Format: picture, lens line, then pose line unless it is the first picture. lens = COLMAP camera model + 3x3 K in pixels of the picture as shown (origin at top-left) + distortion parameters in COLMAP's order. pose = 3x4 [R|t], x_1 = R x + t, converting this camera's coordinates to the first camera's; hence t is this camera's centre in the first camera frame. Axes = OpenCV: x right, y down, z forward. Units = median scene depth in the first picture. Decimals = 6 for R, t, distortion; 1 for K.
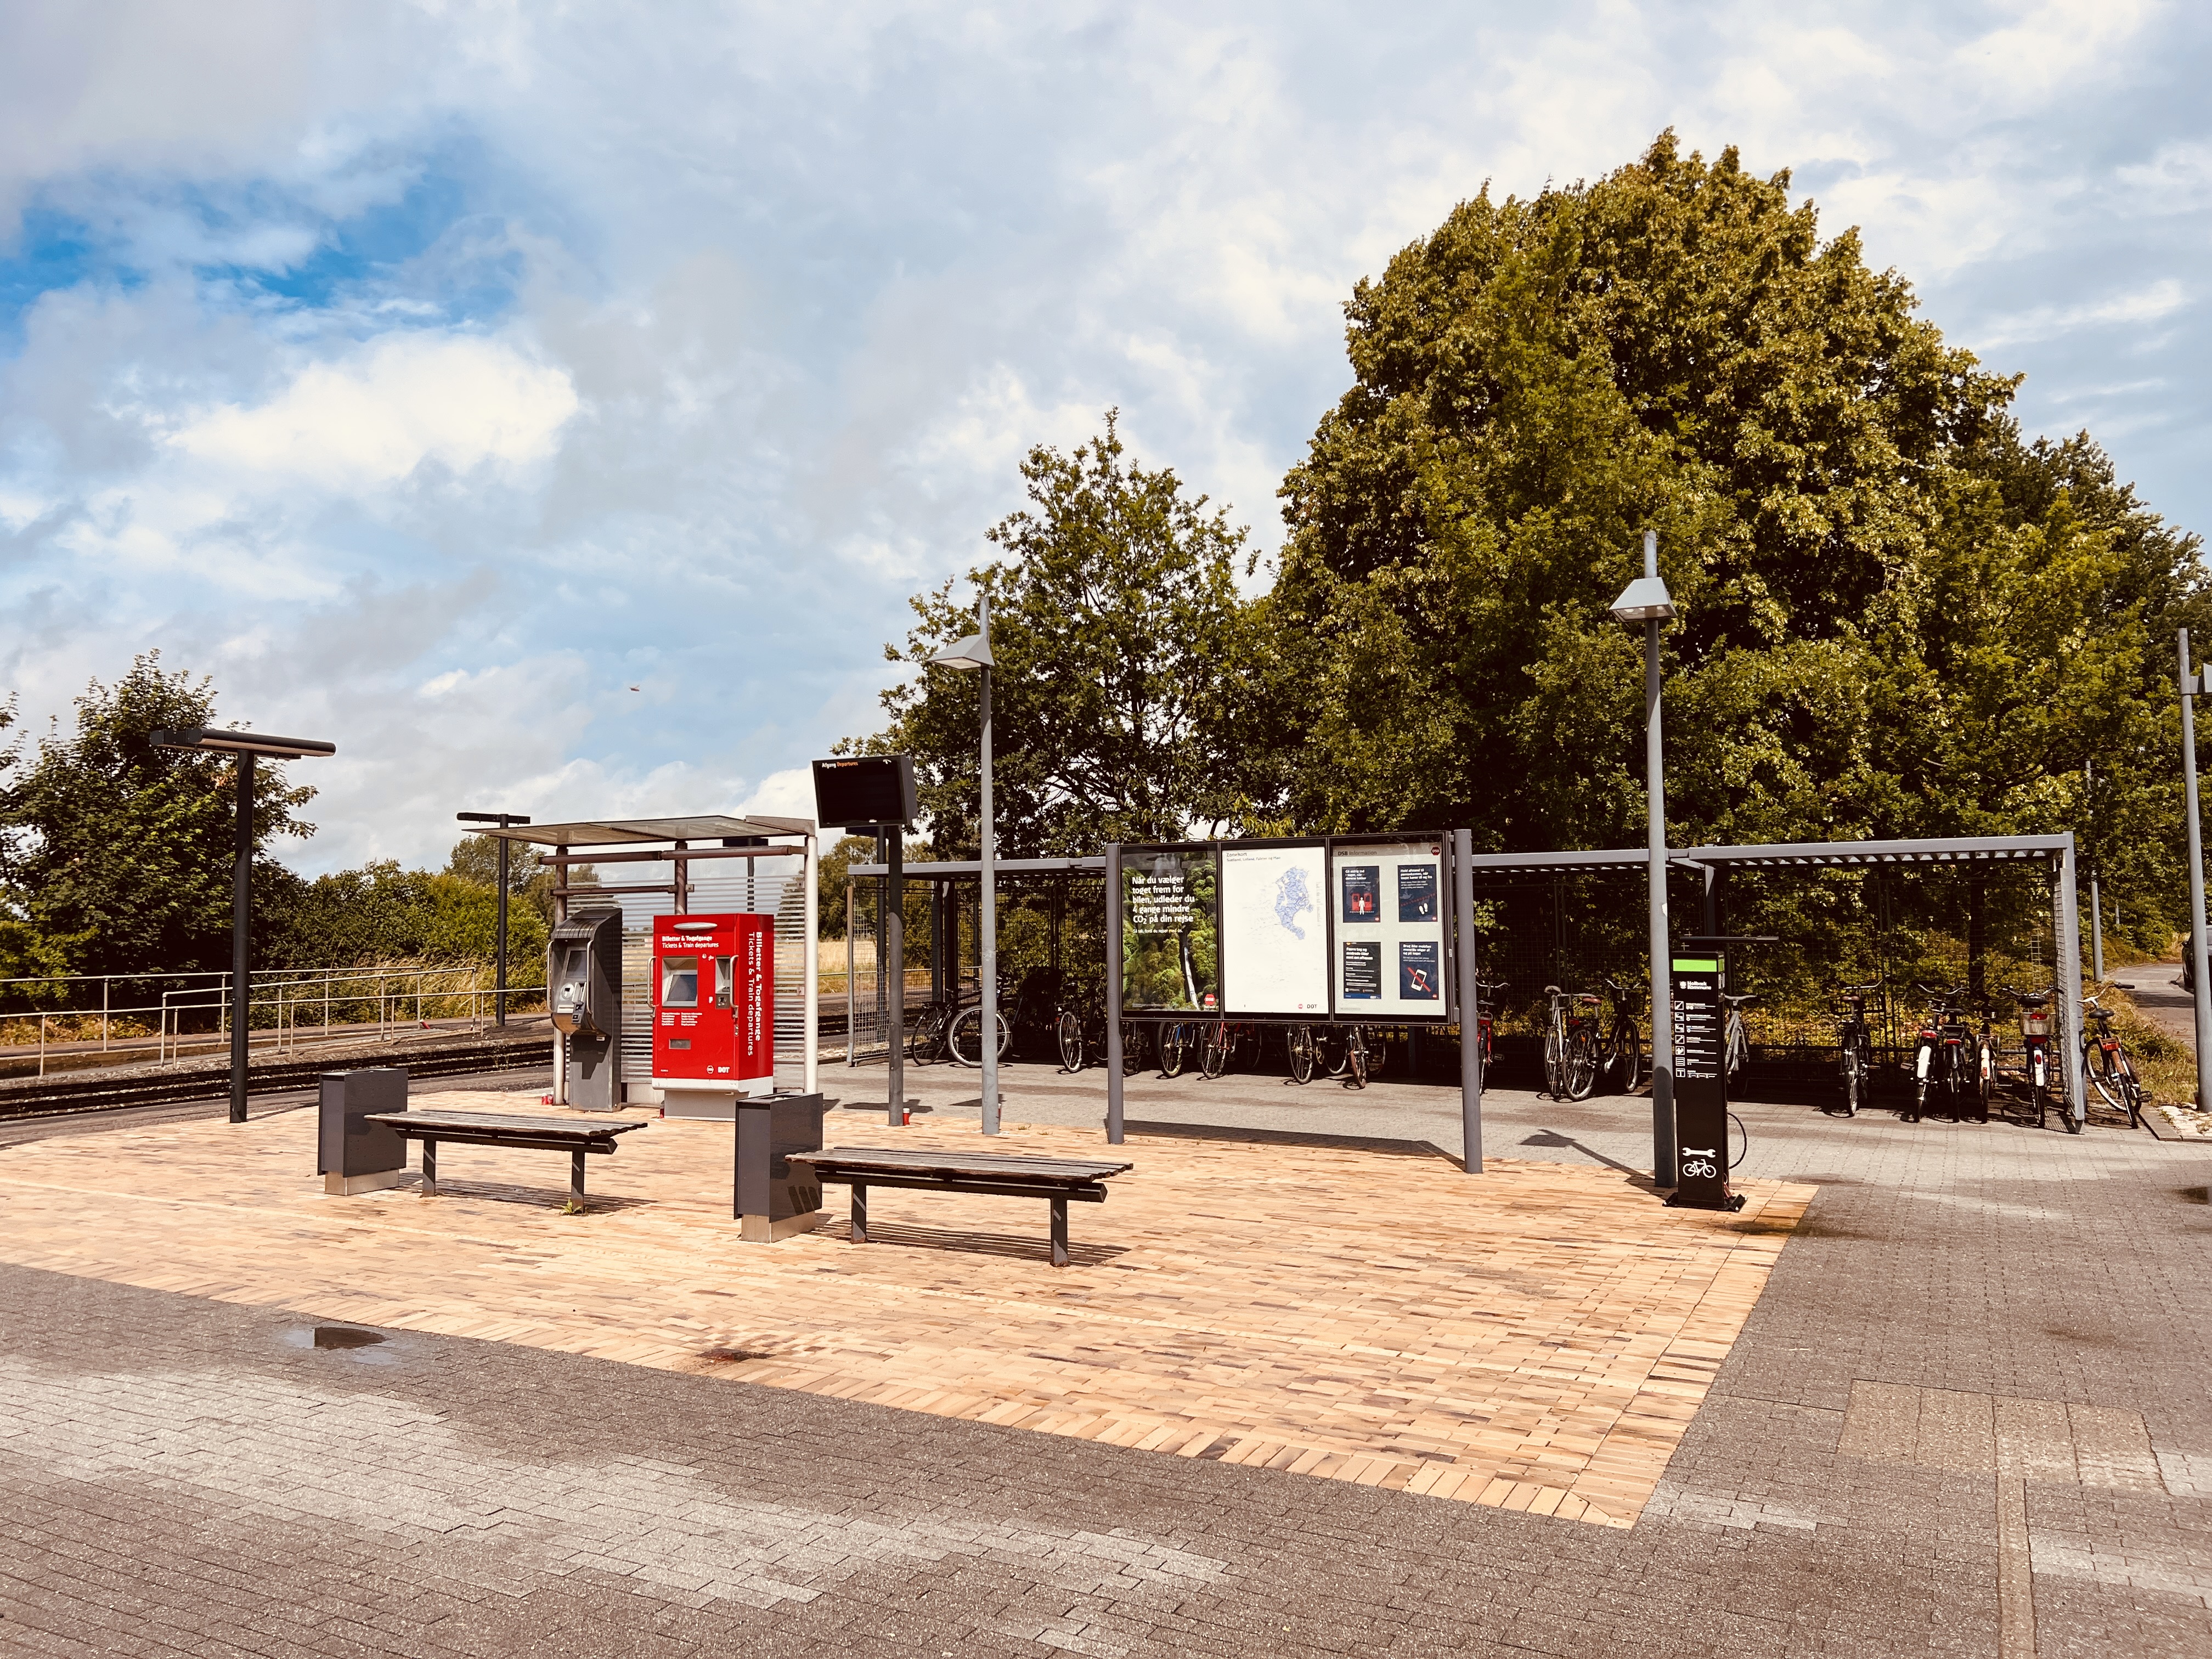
lens RADIAL K [[1656.0, 0, 1087.8], [0, 1656.0, 822.3], [0, 0, 1]] dist [0.090796, -0.109127]
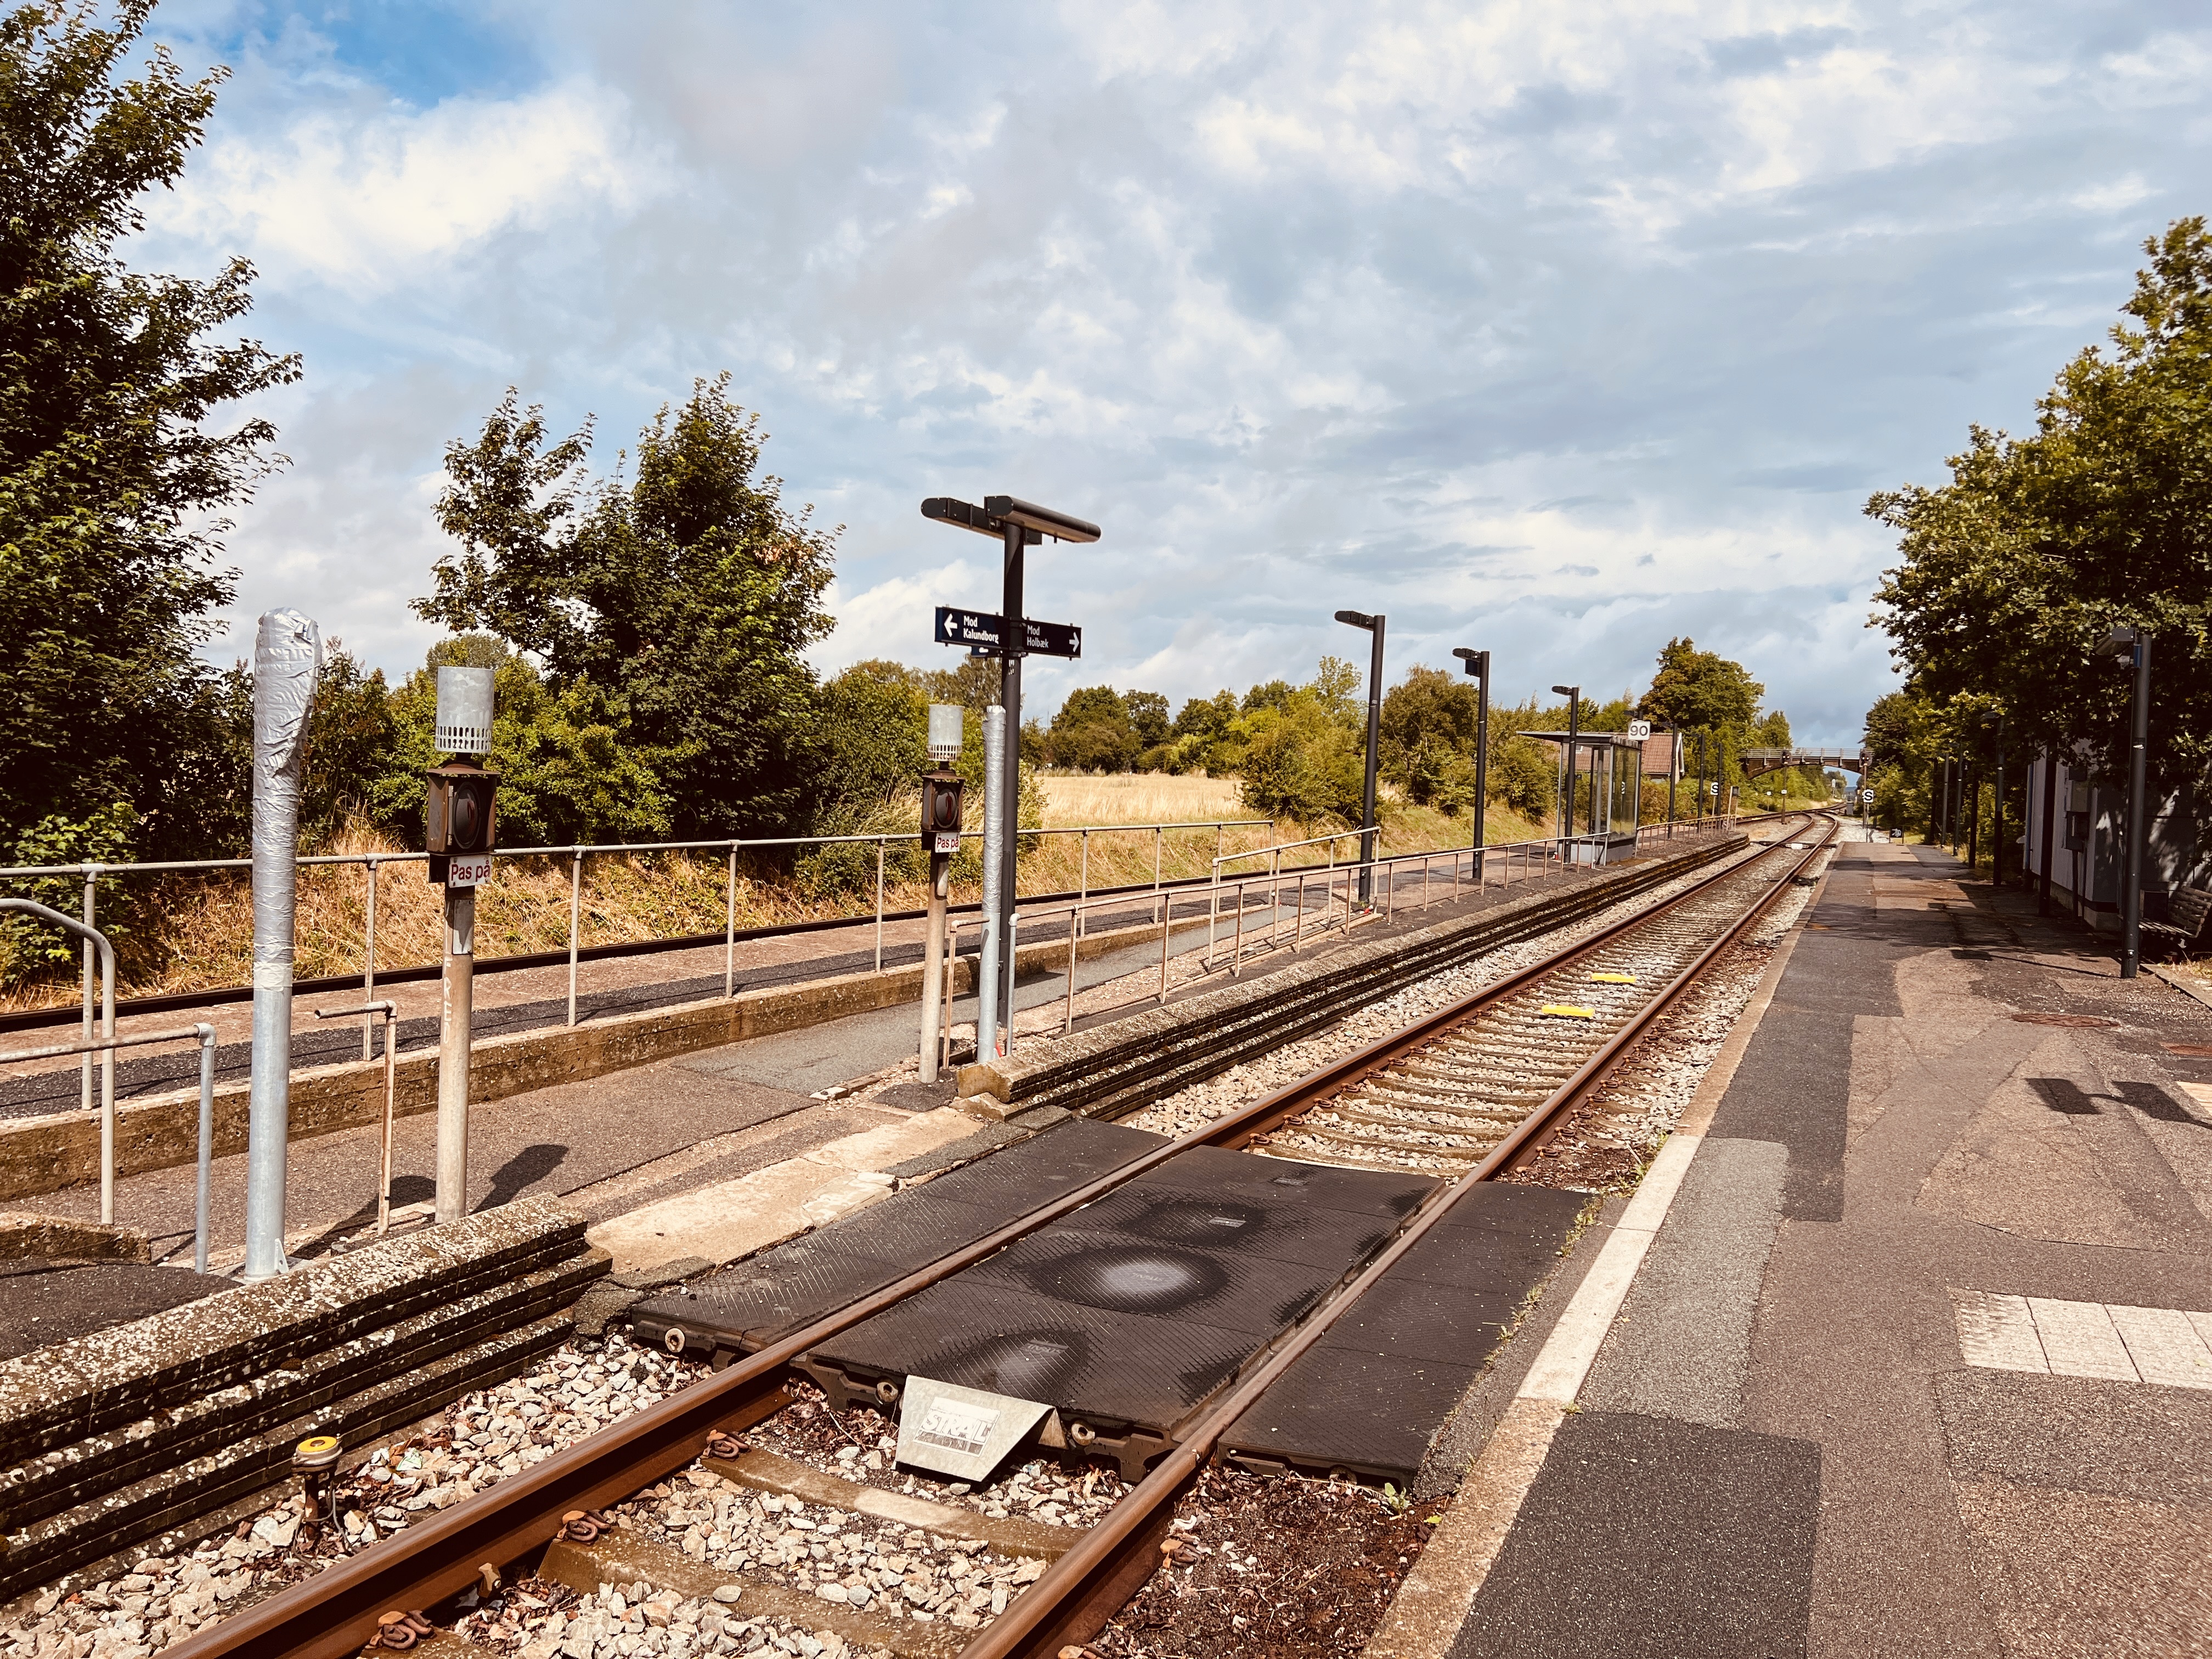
lens RADIAL K [[1656.0, 0, 1087.8], [0, 1656.0, 822.3], [0, 0, 1]] dist [0.090796, -0.109127]
pose [[0.997646, 0.045111, 0.051657, -0.450151], [-0.049954, 0.994063, 0.096665, 0.018320], [-0.046989, -0.099018, 0.993976, 0.248128]]
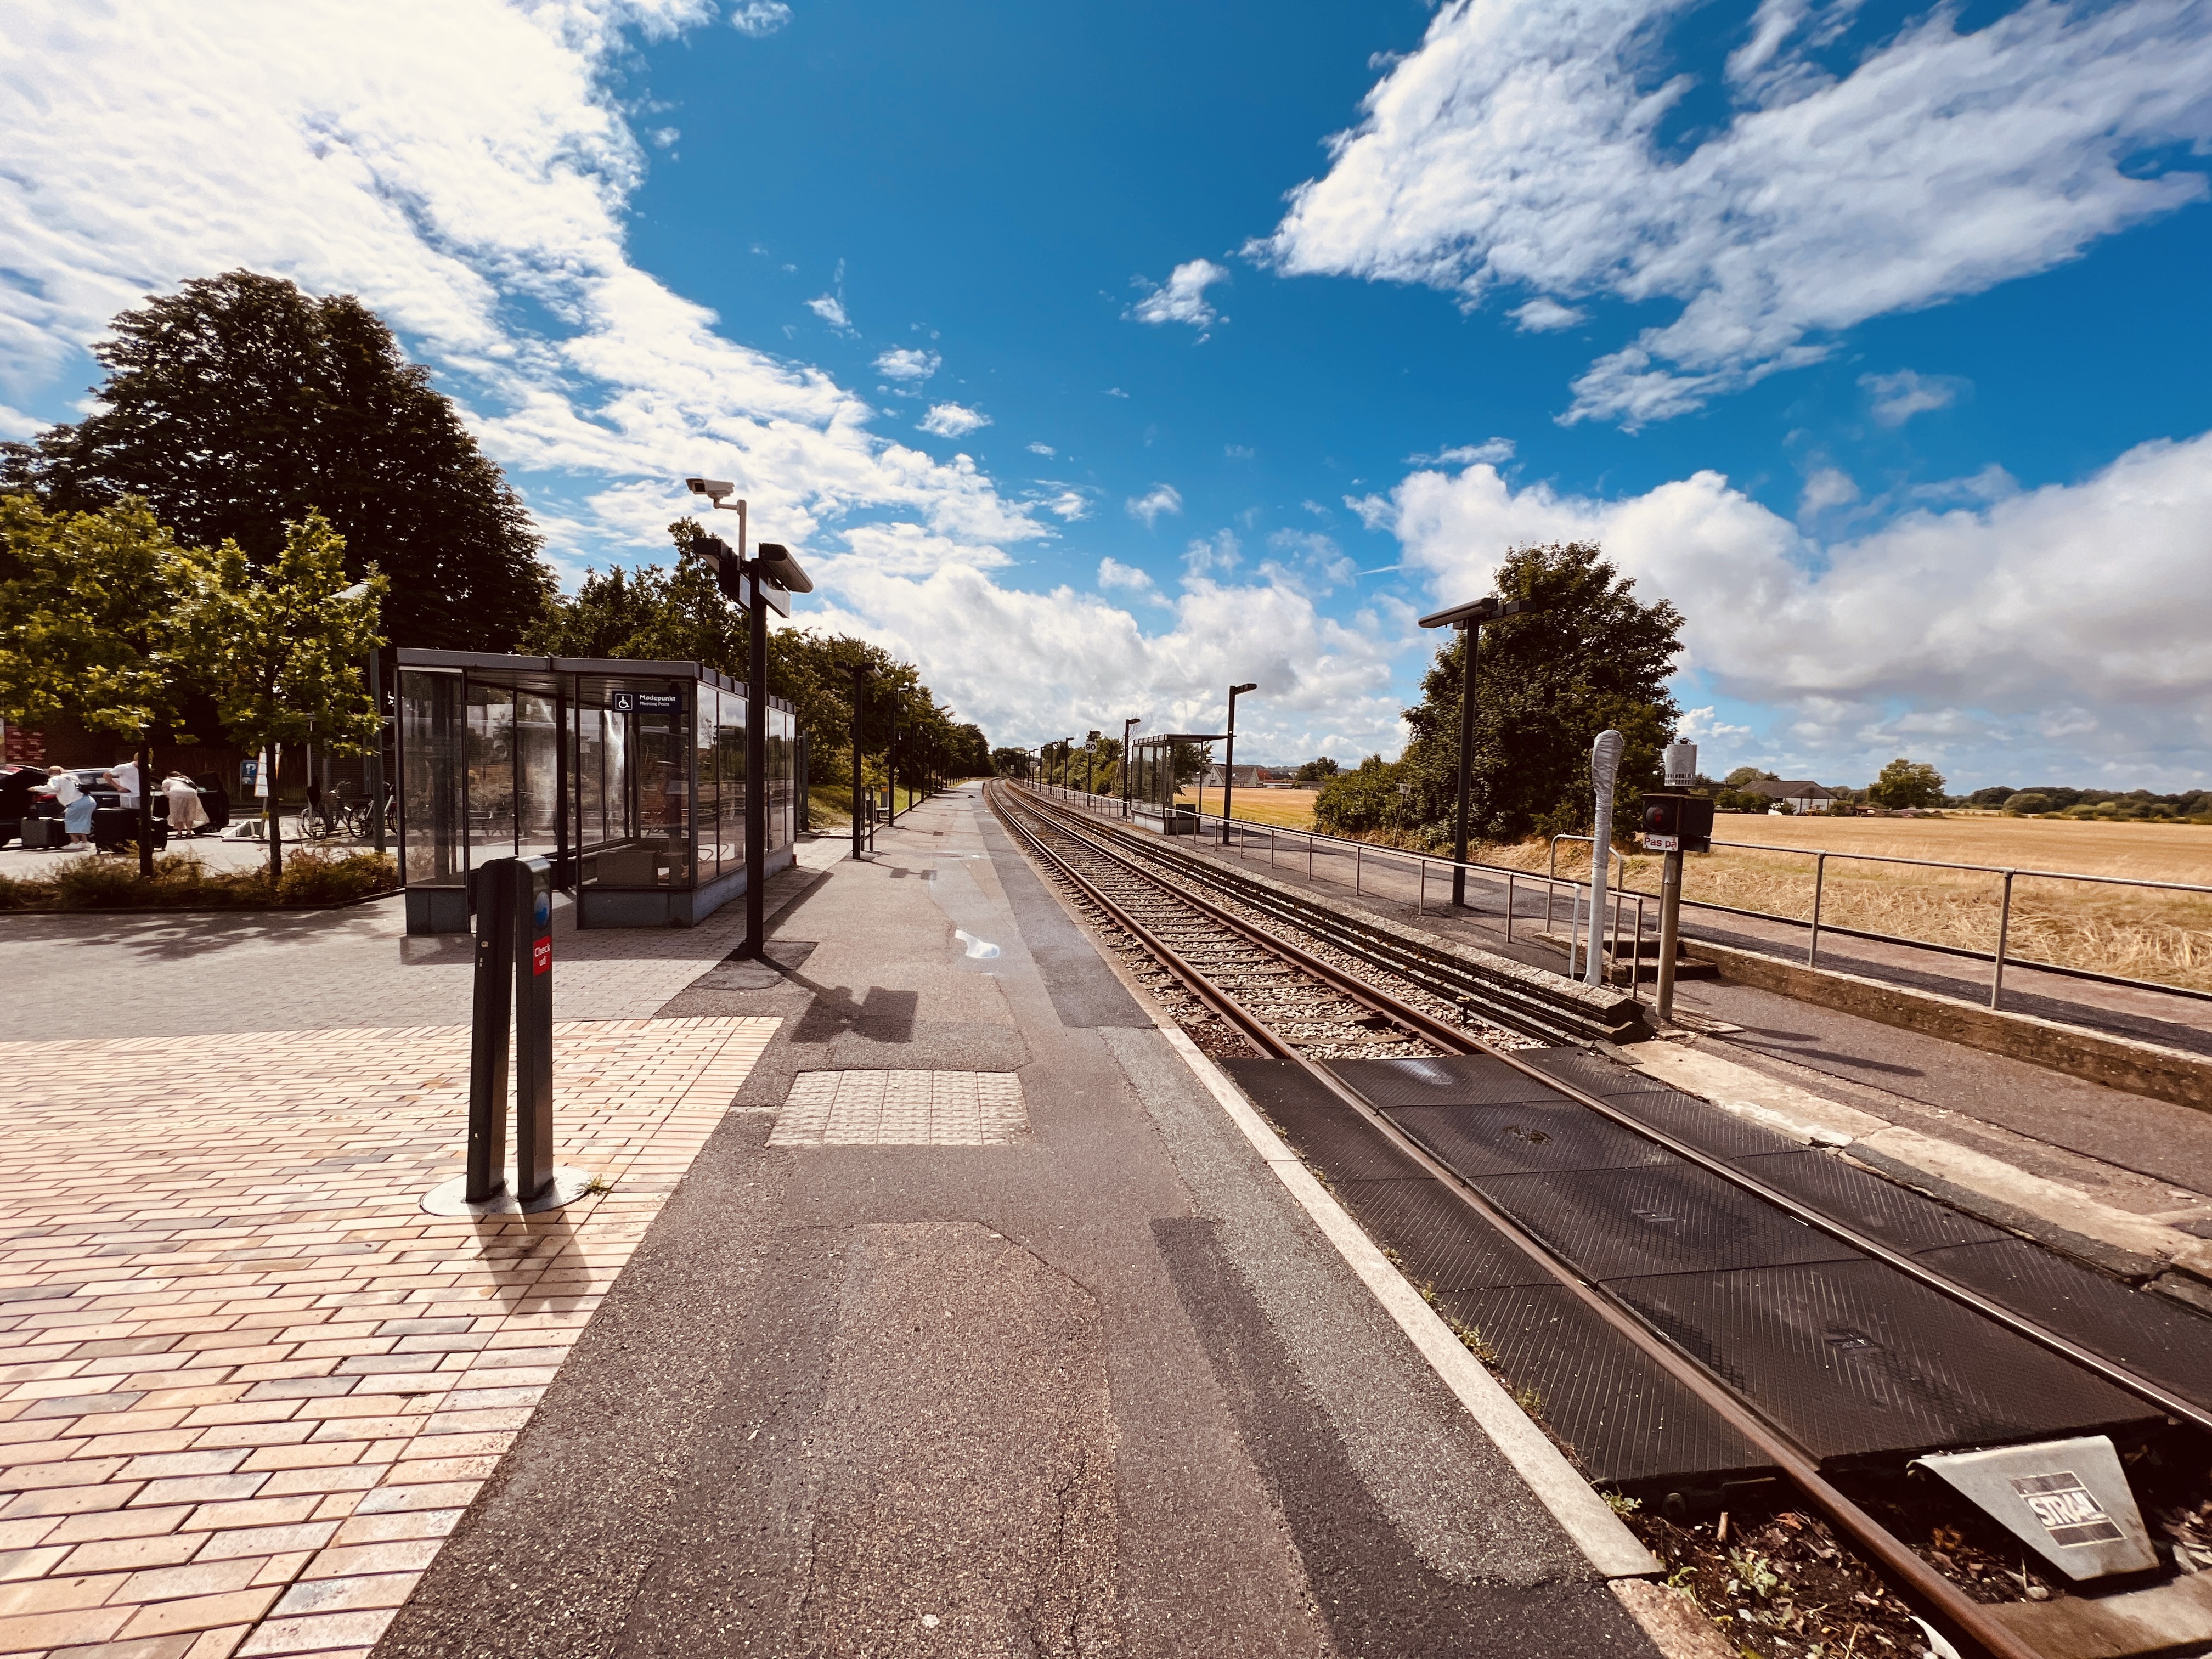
lens RADIAL K [[886.2, 0, 1107.0], [0, 886.2, 826.2], [0, 0, 1]] dist [-0.001810, 0.000247]
pose [[-0.790149, 0.025006, -0.612405, -0.264656], [0.023187, 0.999672, 0.010903, 0.037798], [0.612477, -0.005585, -0.790469, 0.547328]]
